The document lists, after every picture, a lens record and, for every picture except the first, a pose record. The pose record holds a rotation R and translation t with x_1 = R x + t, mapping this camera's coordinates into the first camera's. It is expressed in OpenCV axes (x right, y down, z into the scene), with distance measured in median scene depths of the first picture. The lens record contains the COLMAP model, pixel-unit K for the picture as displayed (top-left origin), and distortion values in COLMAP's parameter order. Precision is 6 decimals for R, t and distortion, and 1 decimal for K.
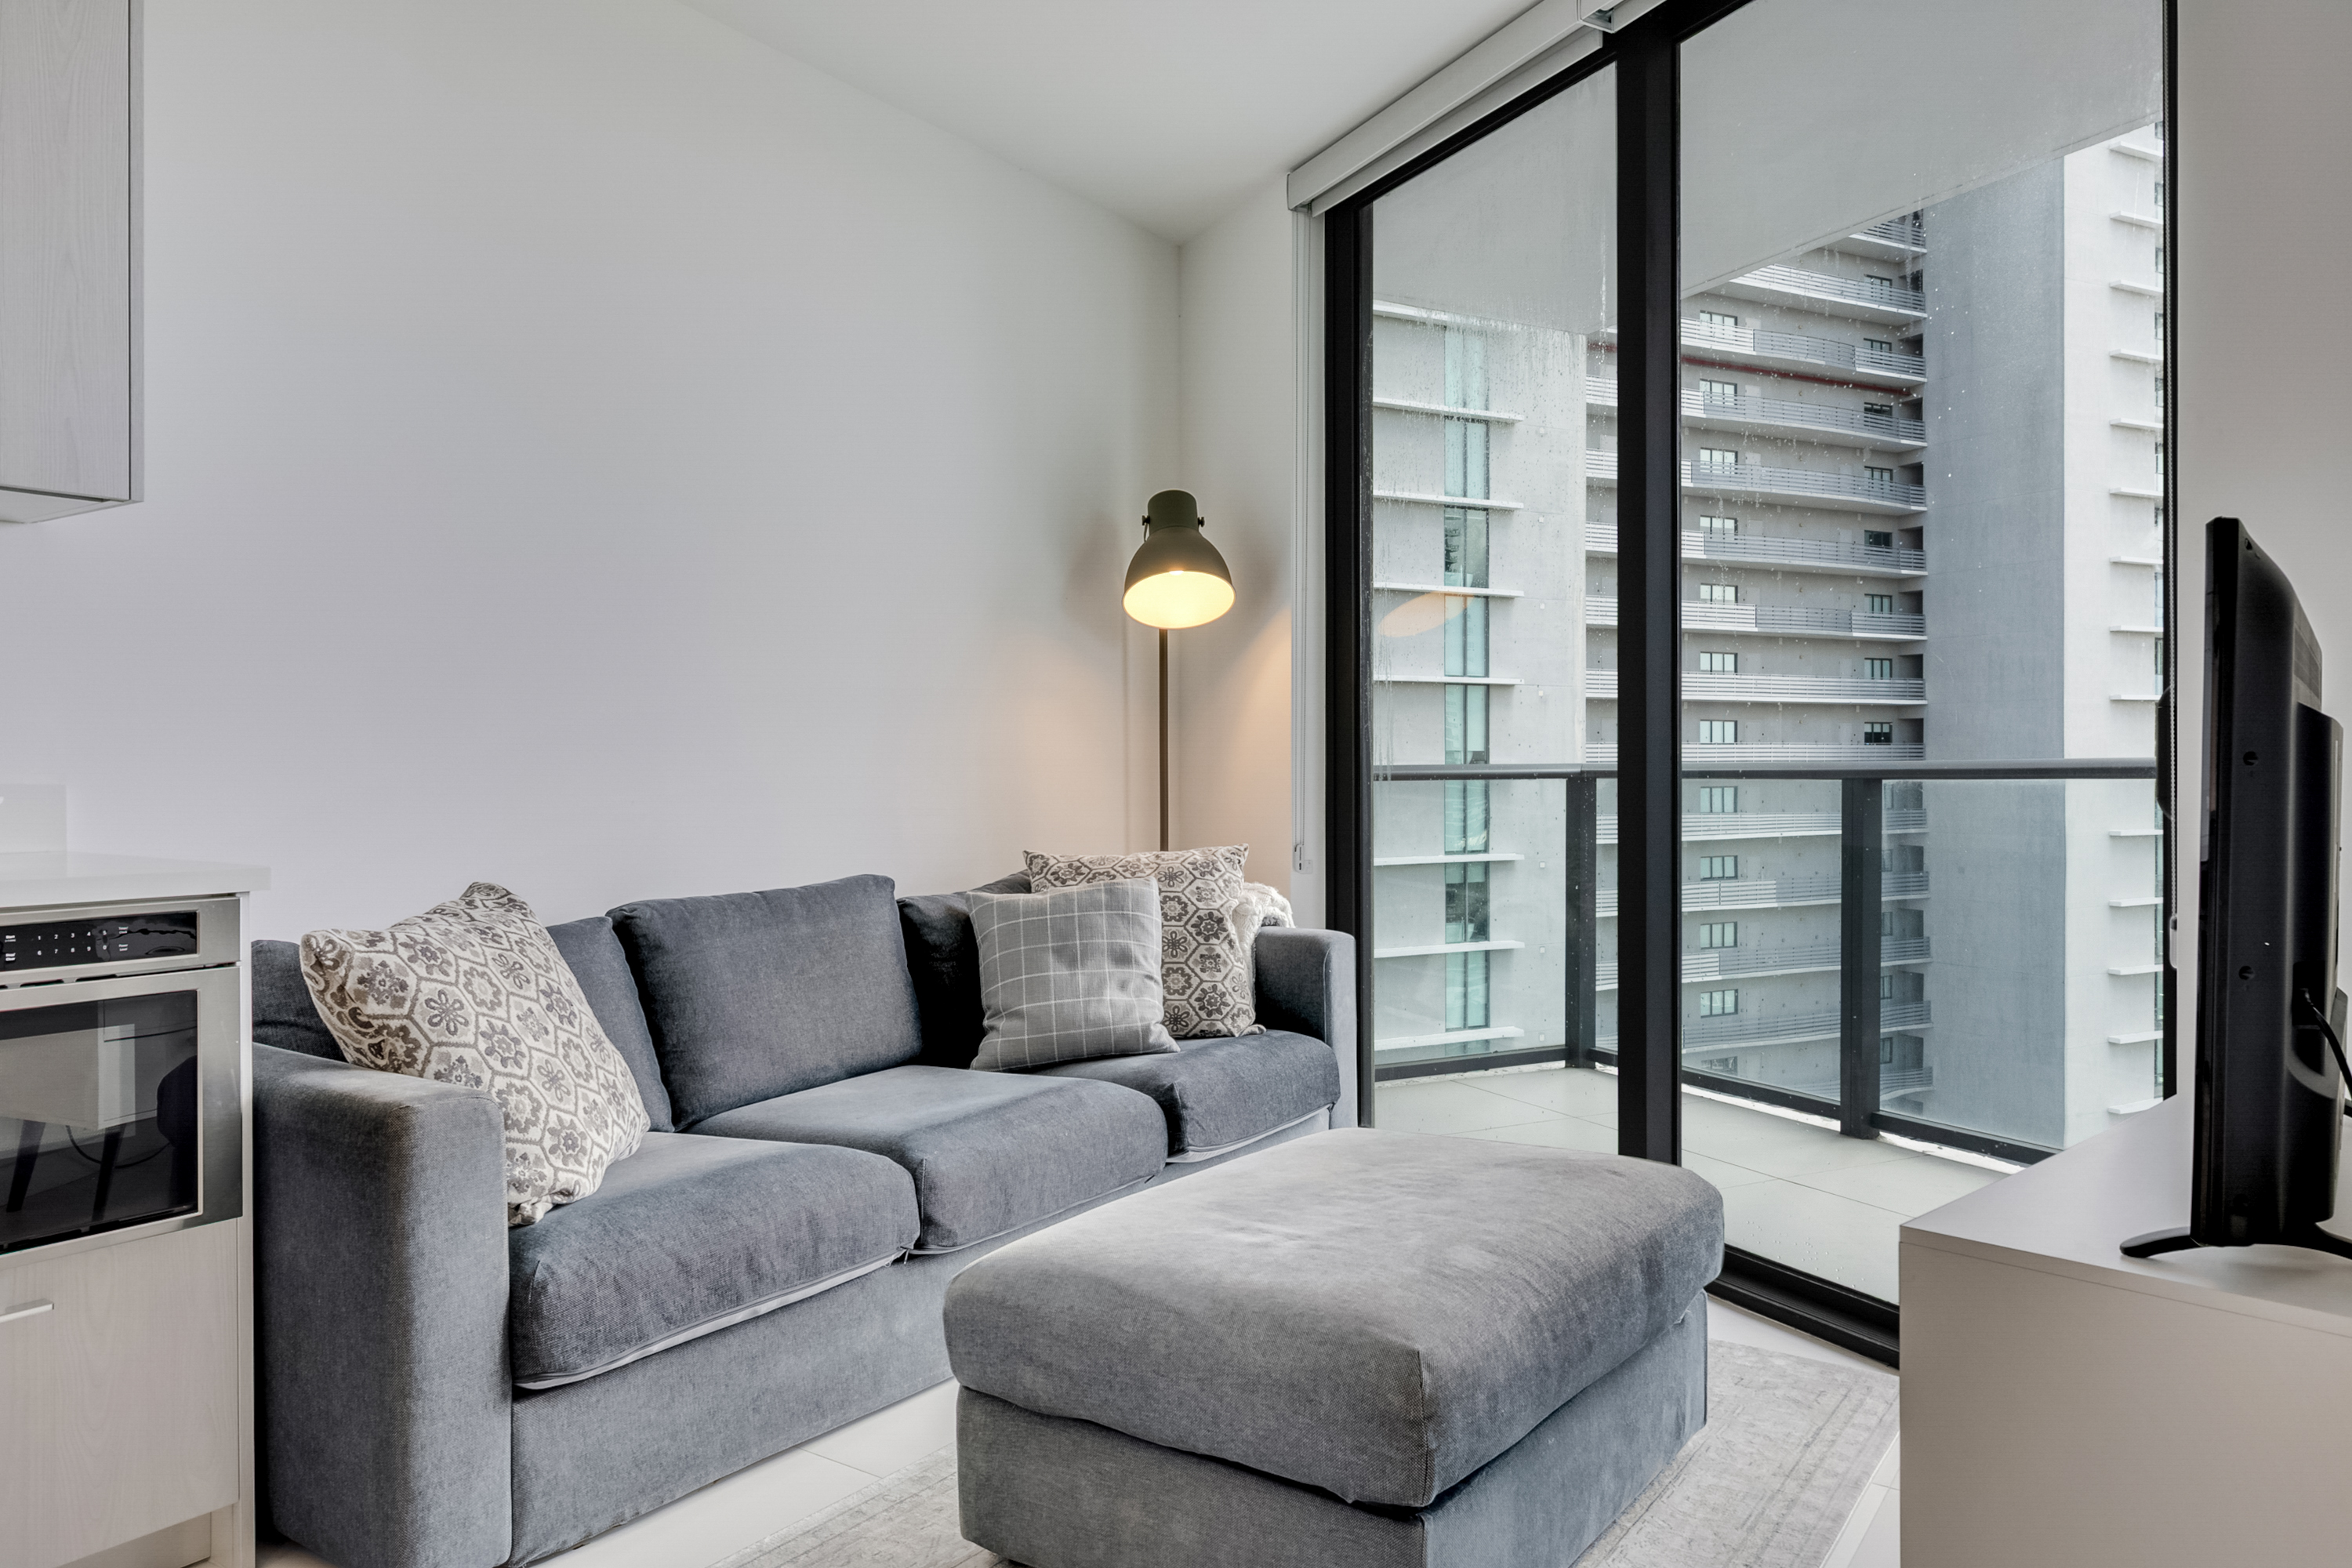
lens RADIAL K [[1565.6, 0, 1176.0], [0, 1565.6, 784.0], [0, 0, 1]] dist [-0.006071, -0.000676]
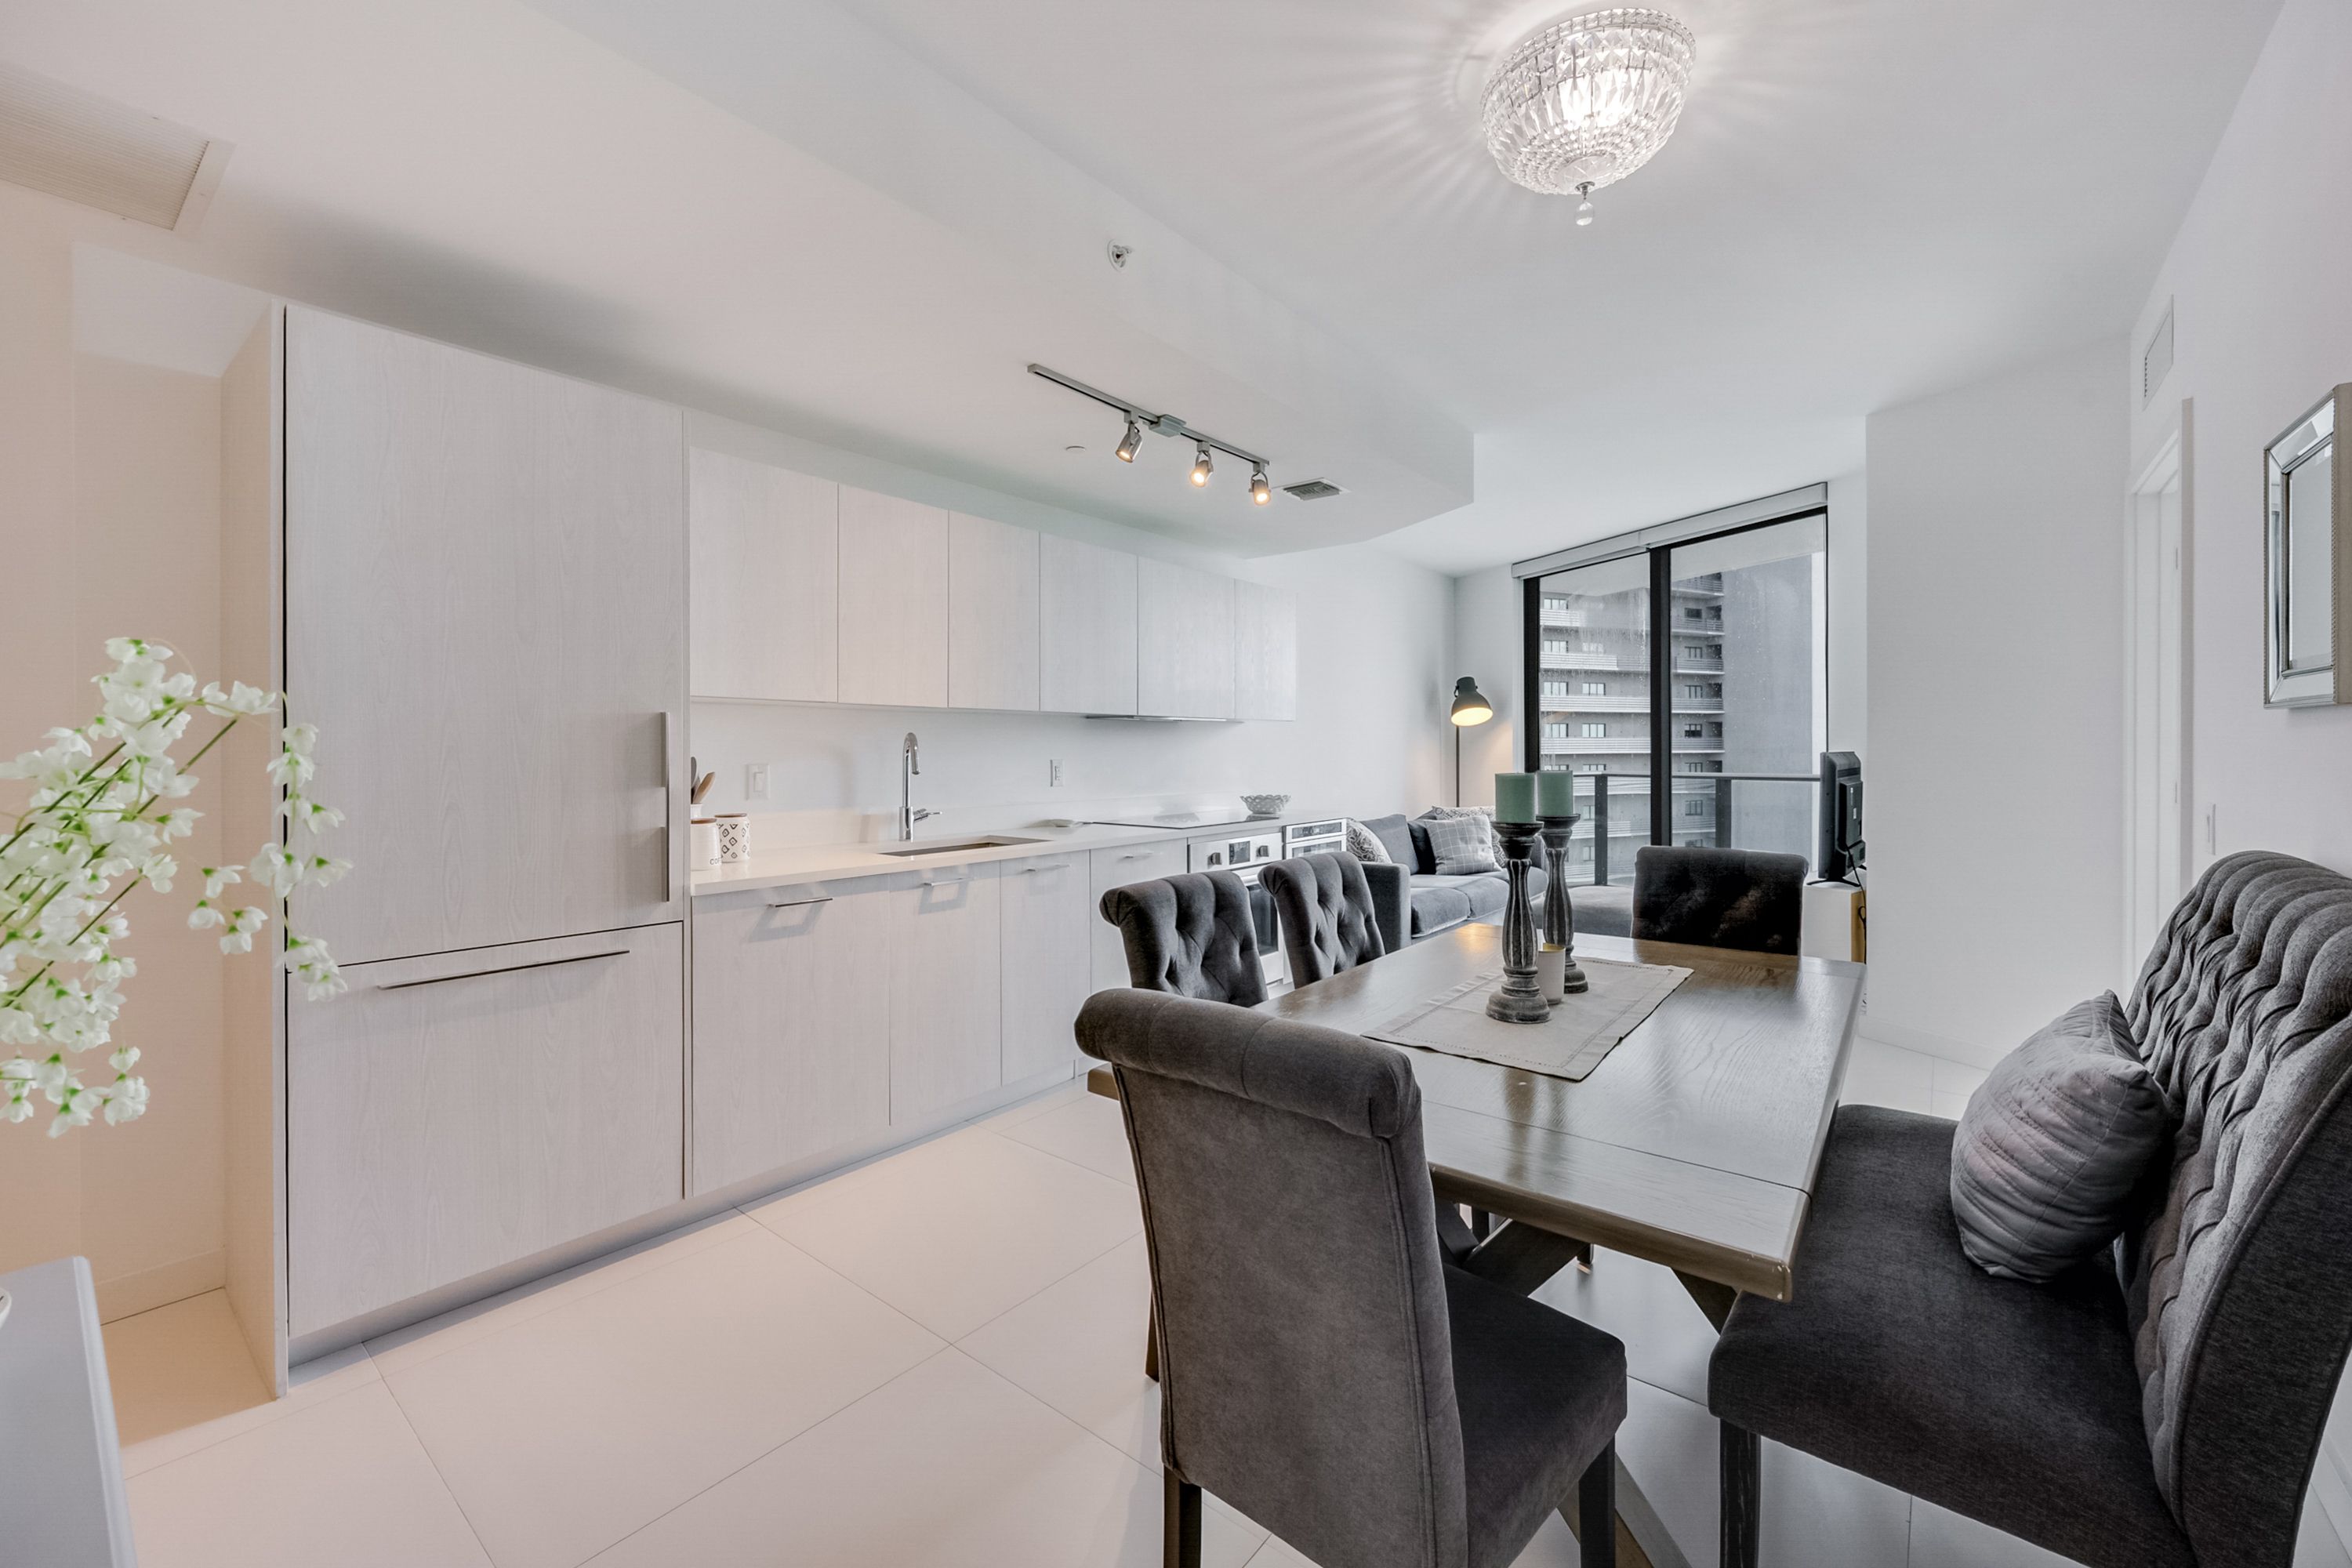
lens RADIAL K [[940.0, 0, 1171.5], [0, 940.0, 759.8], [0, 0, 1]] dist [0.000241, 0.000046]
pose [[0.996598, -0.005002, -0.082269, -0.499419], [0.004789, 0.999985, -0.002787, -0.048518], [0.082281, 0.002384, 0.996606, -0.920508]]
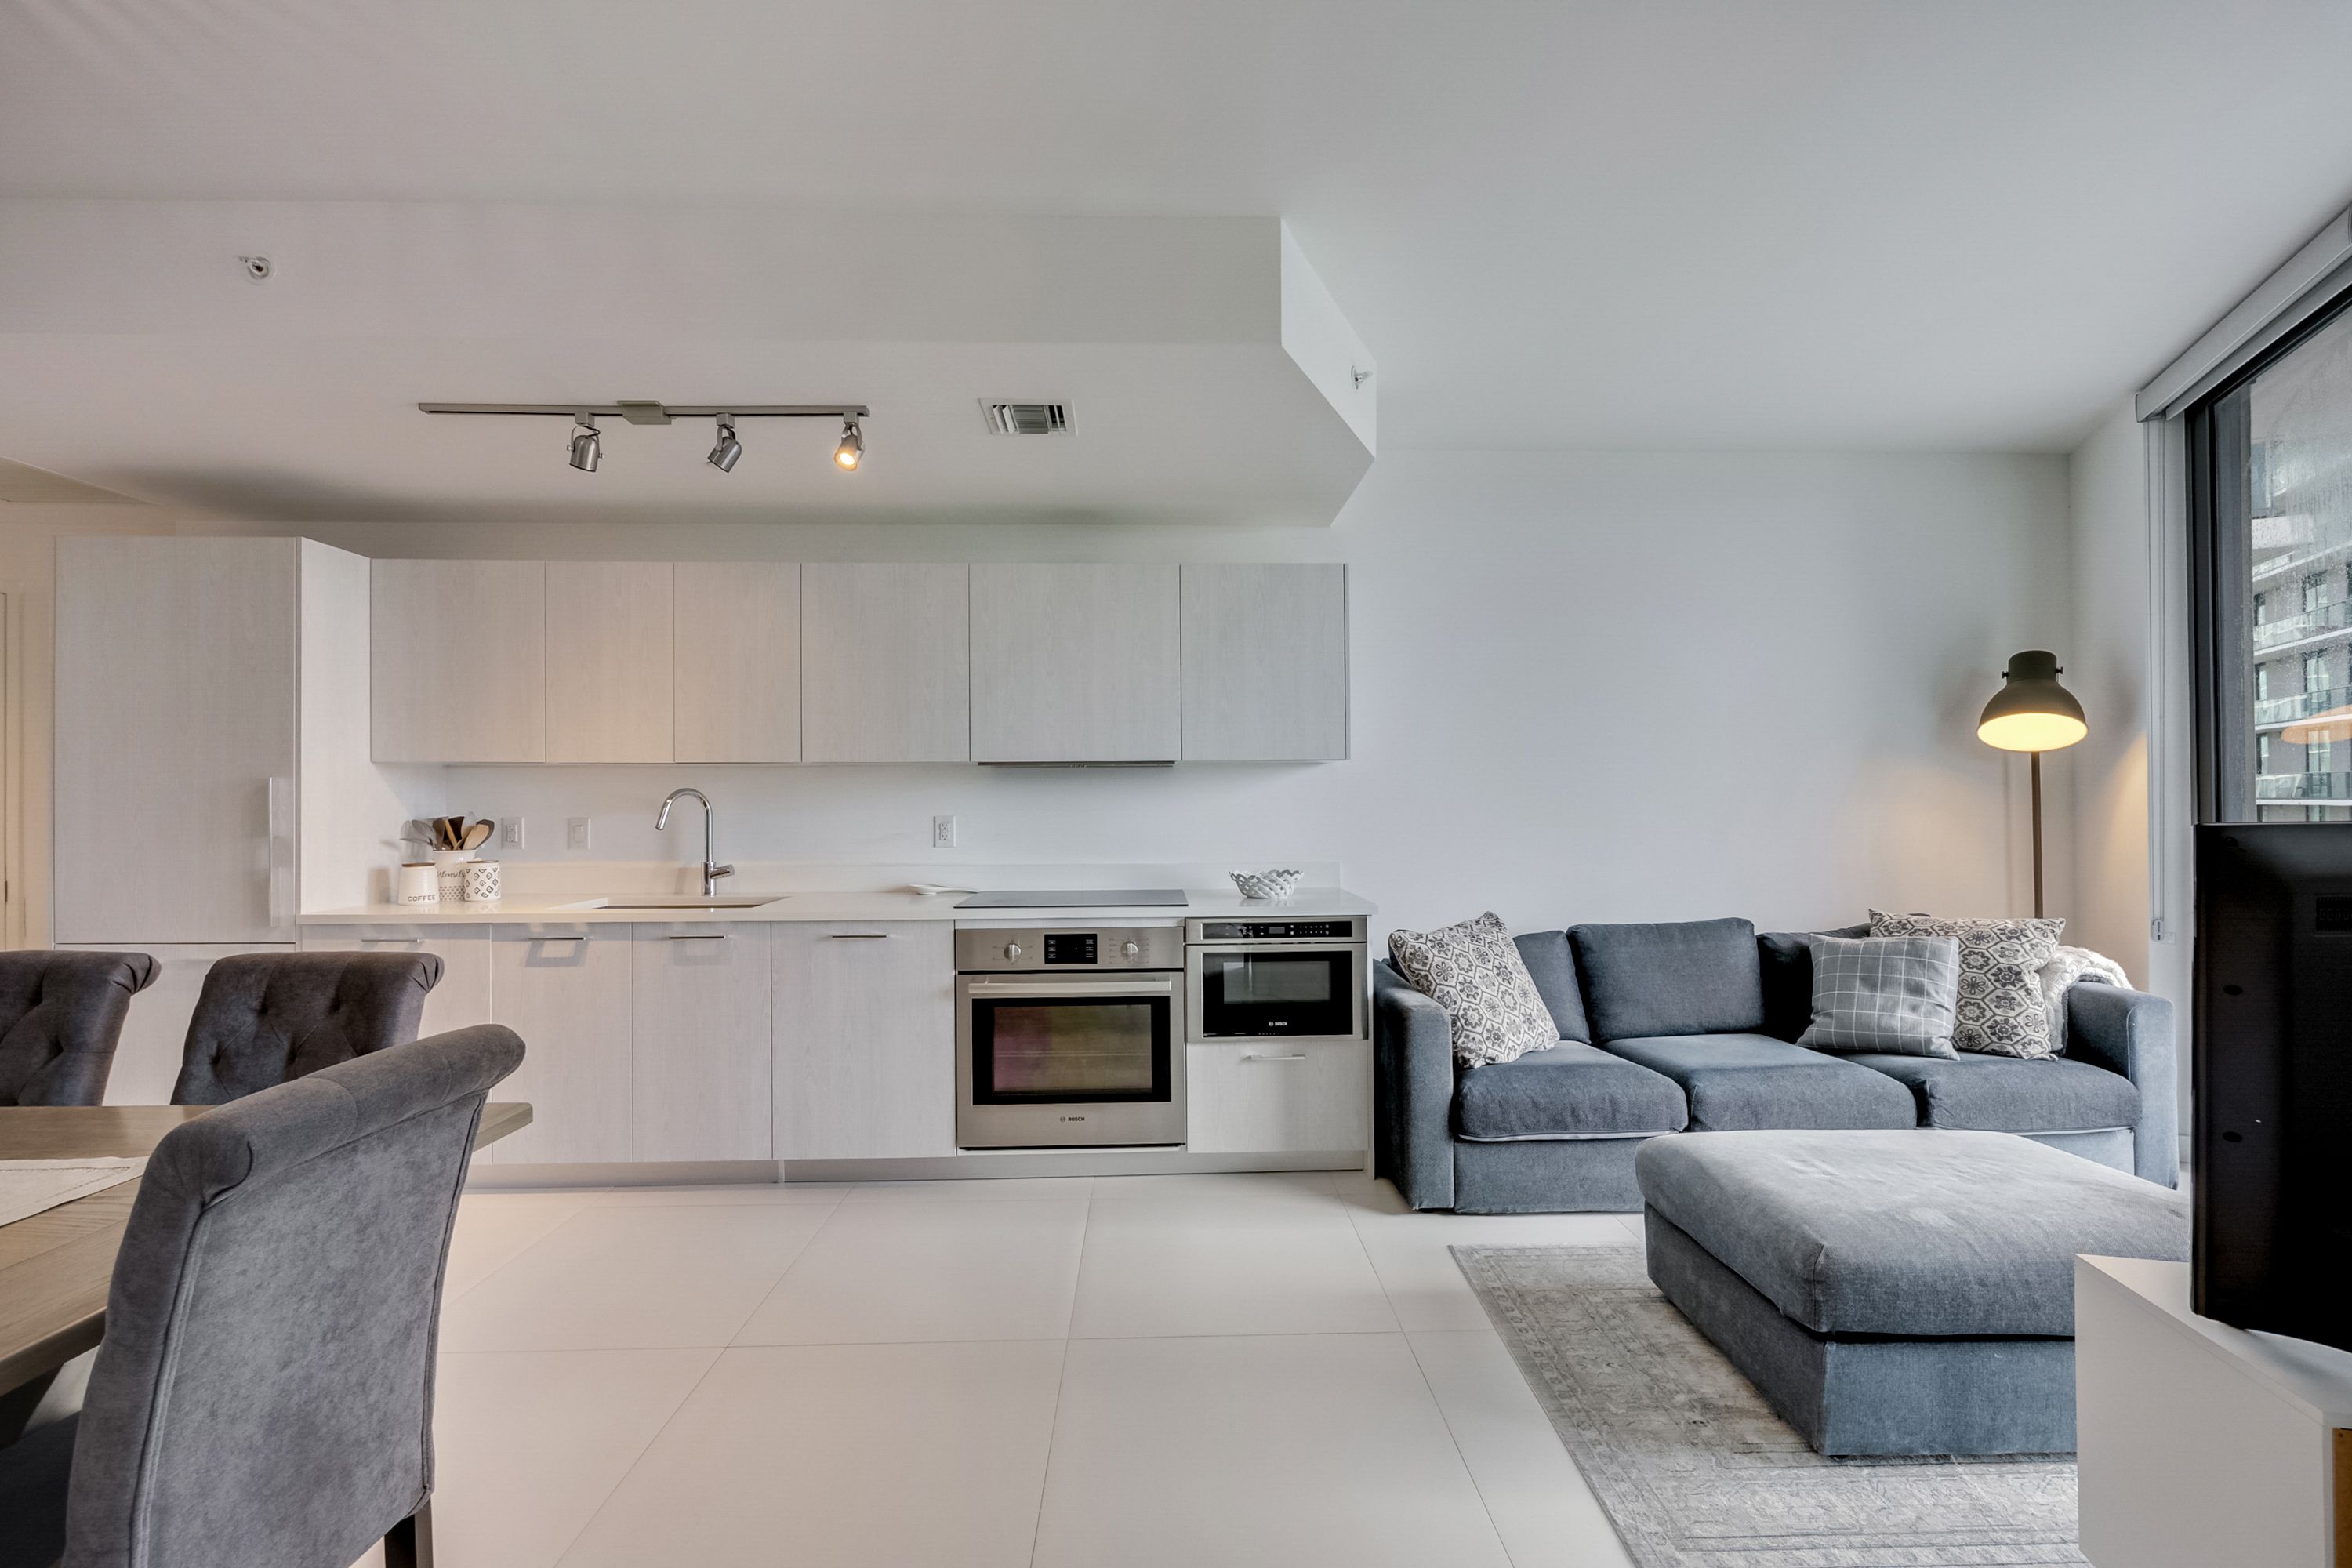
lens RADIAL K [[955.9, 0, 1176.0], [0, 955.9, 784.0], [0, 0, 1]] dist [-0.005602, 0.000101]
pose [[0.588917, -0.015435, -0.808046, 0.293628], [-0.001993, 0.999787, -0.020551, -0.067138], [0.808191, 0.013713, 0.588760, -0.116659]]
